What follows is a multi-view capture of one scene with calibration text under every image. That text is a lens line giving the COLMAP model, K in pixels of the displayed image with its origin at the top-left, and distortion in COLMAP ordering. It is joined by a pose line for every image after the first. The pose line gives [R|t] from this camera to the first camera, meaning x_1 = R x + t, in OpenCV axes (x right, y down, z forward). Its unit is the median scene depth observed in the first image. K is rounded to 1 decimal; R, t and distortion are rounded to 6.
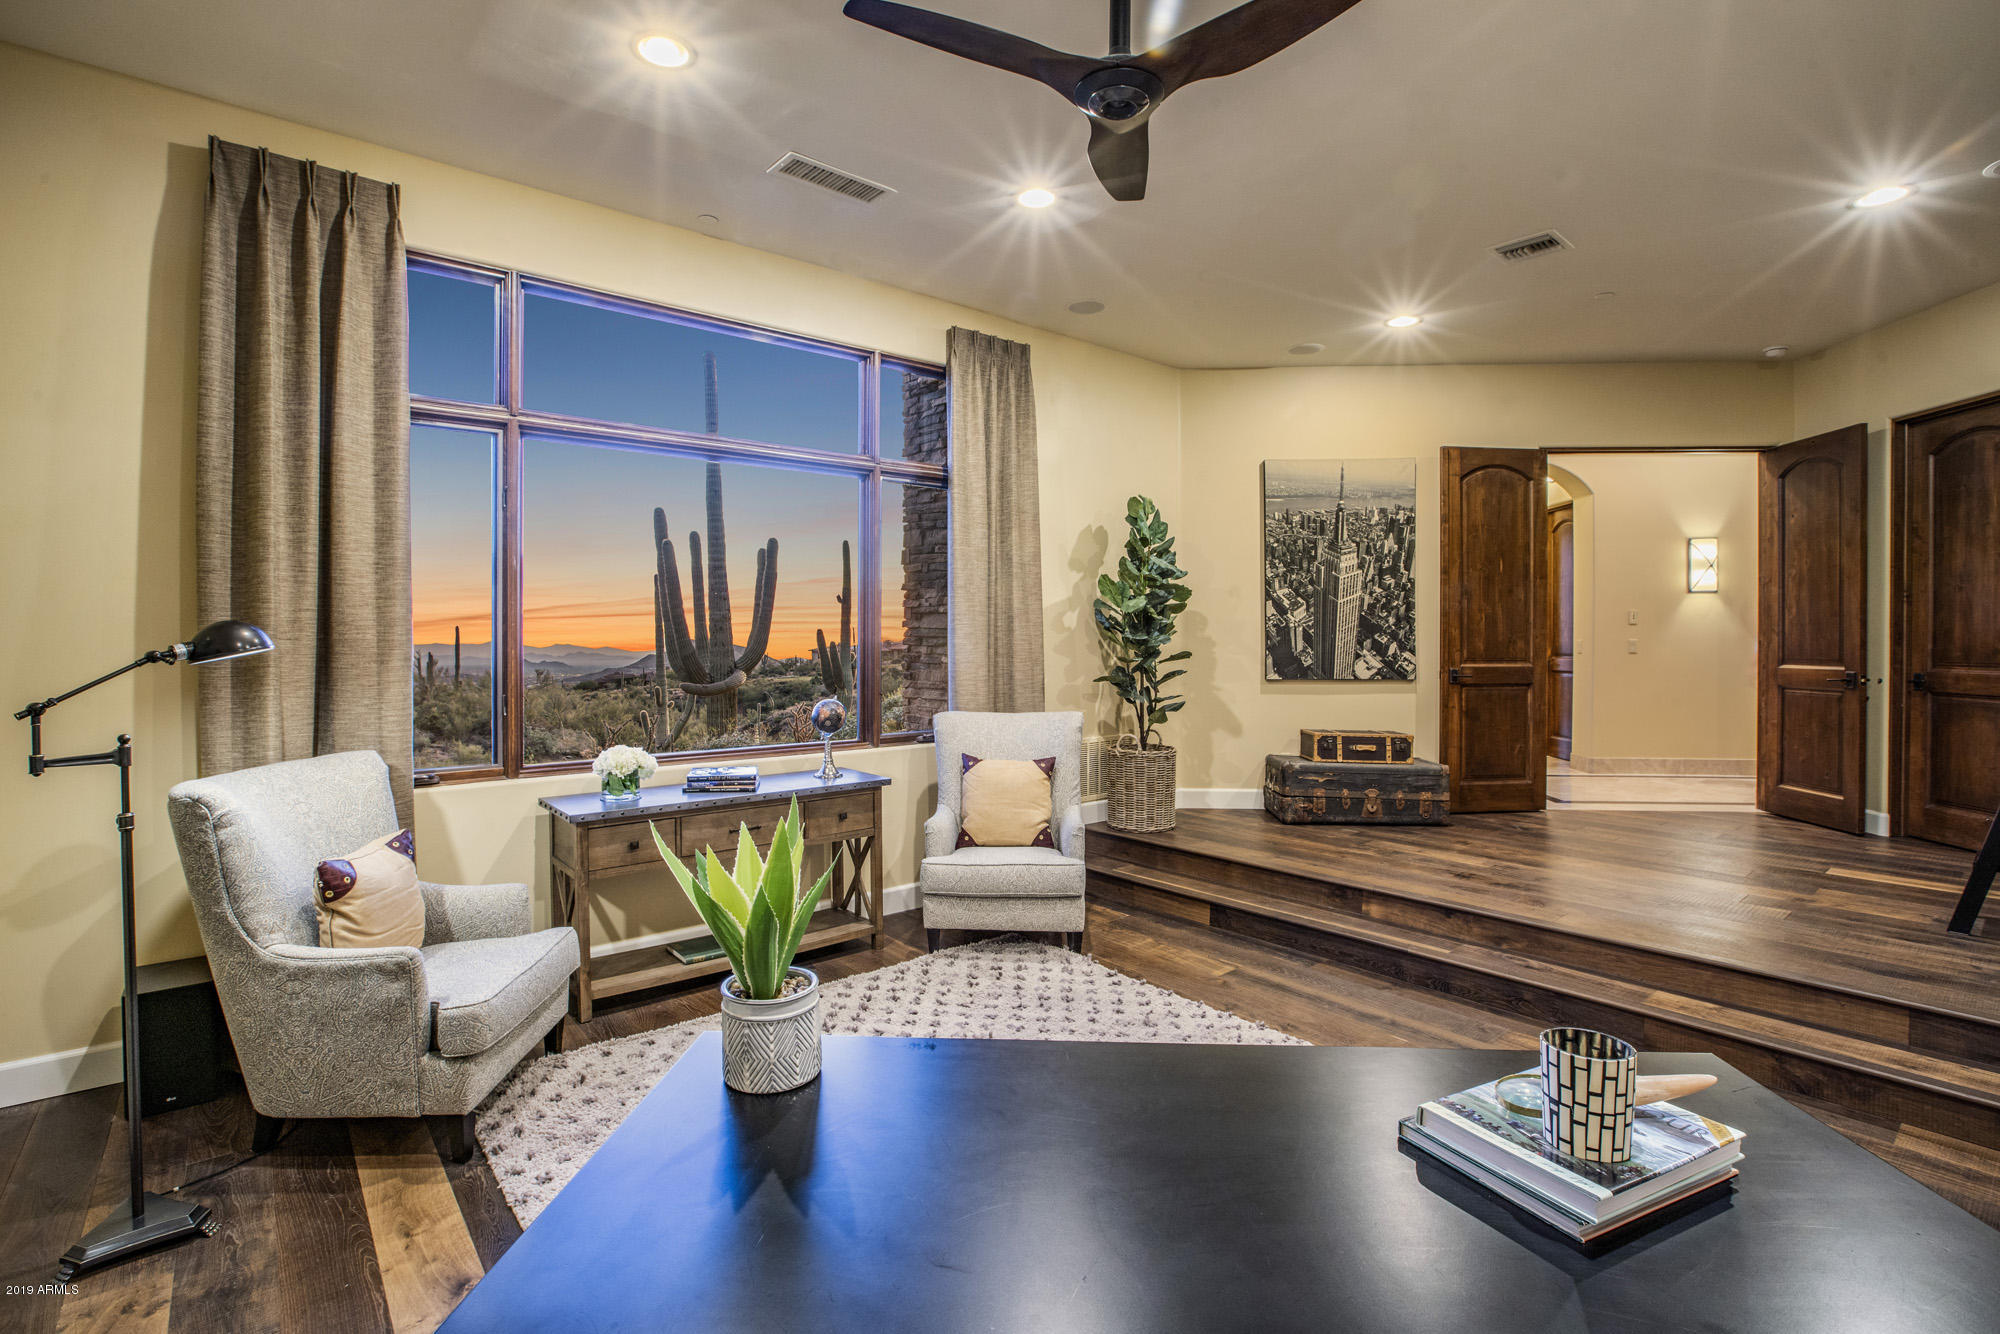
lens RADIAL K [[910.7, 0, 995.6], [0, 910.7, 672.4], [0, 0, 1]] dist [-0.059988, 0.026260]
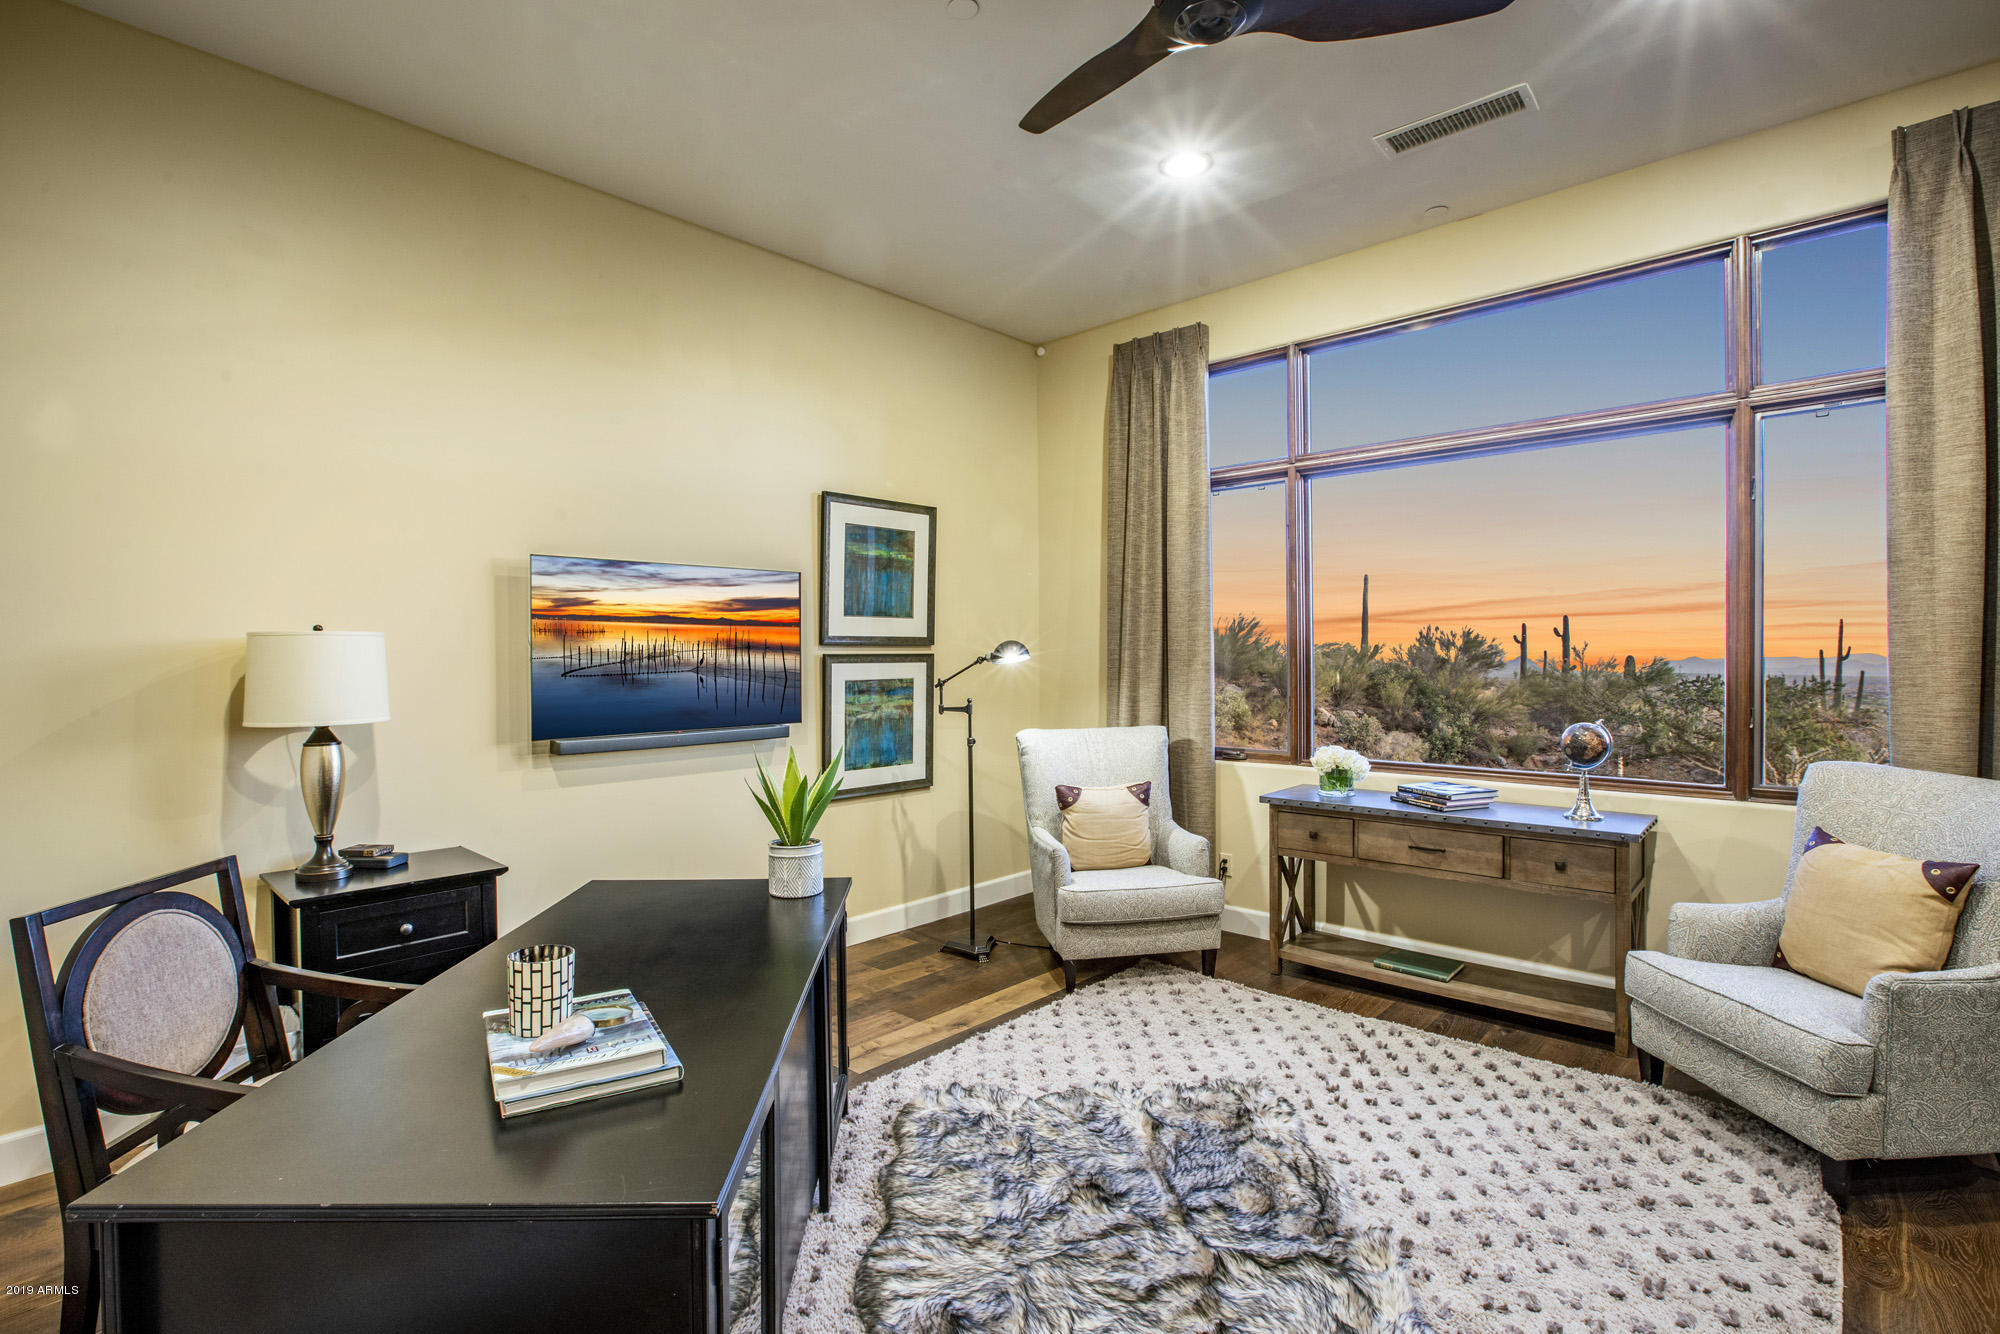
lens RADIAL K [[927.1, 0, 1006.6], [0, 927.1, 686.5], [0, 0, 1]] dist [-0.014214, 0.000404]
pose [[0.146942, 0.038733, -0.988386, 0.617777], [-0.027860, 0.998999, 0.035007, -0.018920], [0.988753, 0.022393, 0.147874, 0.418800]]
